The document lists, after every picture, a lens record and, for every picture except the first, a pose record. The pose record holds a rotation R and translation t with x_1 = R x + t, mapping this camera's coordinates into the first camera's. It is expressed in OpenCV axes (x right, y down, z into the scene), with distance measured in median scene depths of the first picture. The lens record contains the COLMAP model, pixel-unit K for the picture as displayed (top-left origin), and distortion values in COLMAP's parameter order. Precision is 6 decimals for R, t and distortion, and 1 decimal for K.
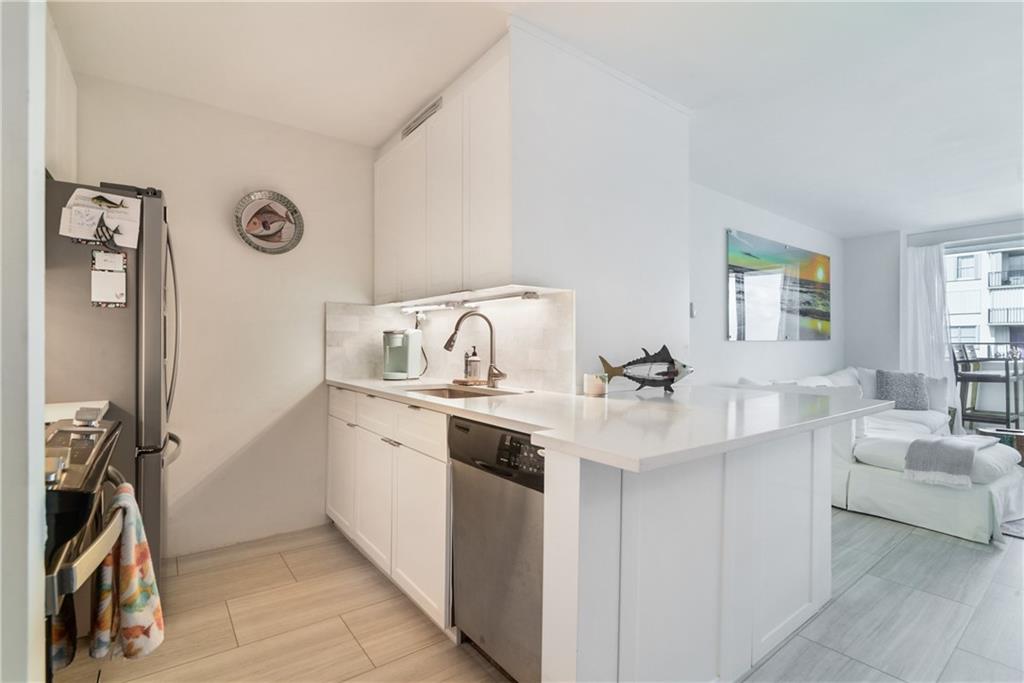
lens RADIAL K [[477.4, 0, 511.3], [0, 477.4, 347.0], [0, 0, 1]] dist [-0.013859, -0.000064]
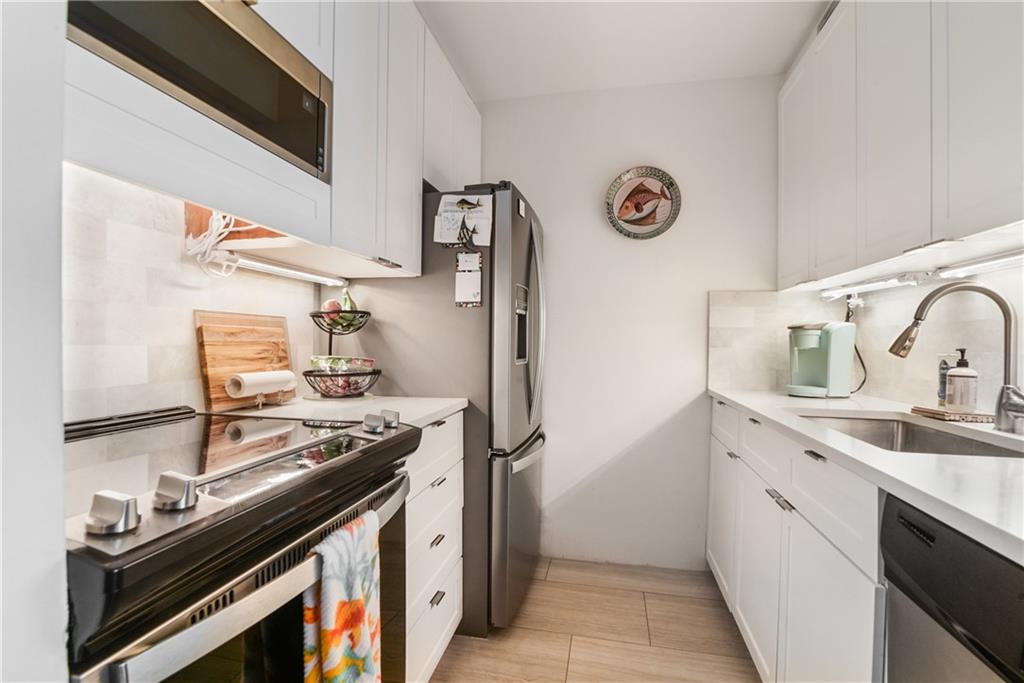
lens RADIAL K [[477.4, 0, 511.3], [0, 477.4, 347.0], [0, 0, 1]] dist [-0.013859, -0.000064]
pose [[0.658619, 0.007489, -0.752439, -0.013376], [-0.007592, 0.999966, 0.003307, -0.001749], [0.752438, 0.003534, 0.658654, 0.287217]]
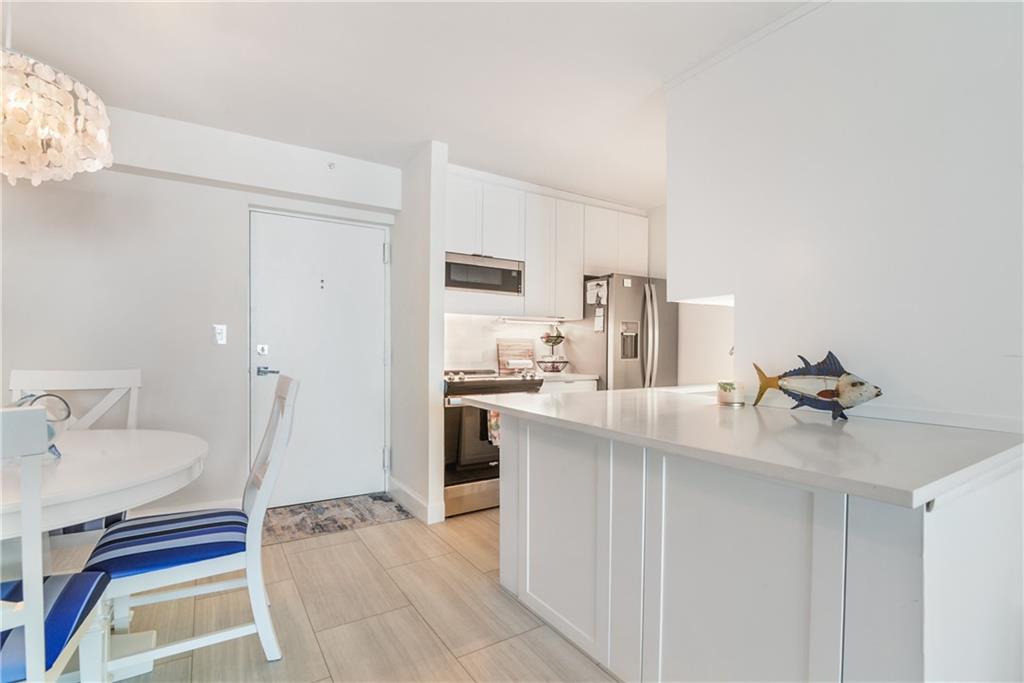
lens RADIAL K [[477.4, 0, 511.3], [0, 477.4, 347.0], [0, 0, 1]] dist [-0.013859, -0.000064]
pose [[-0.077272, -0.006209, -0.996991, 1.010812], [-0.011987, 0.999914, -0.005298, -0.001621], [0.996938, 0.011542, -0.077339, 0.558023]]
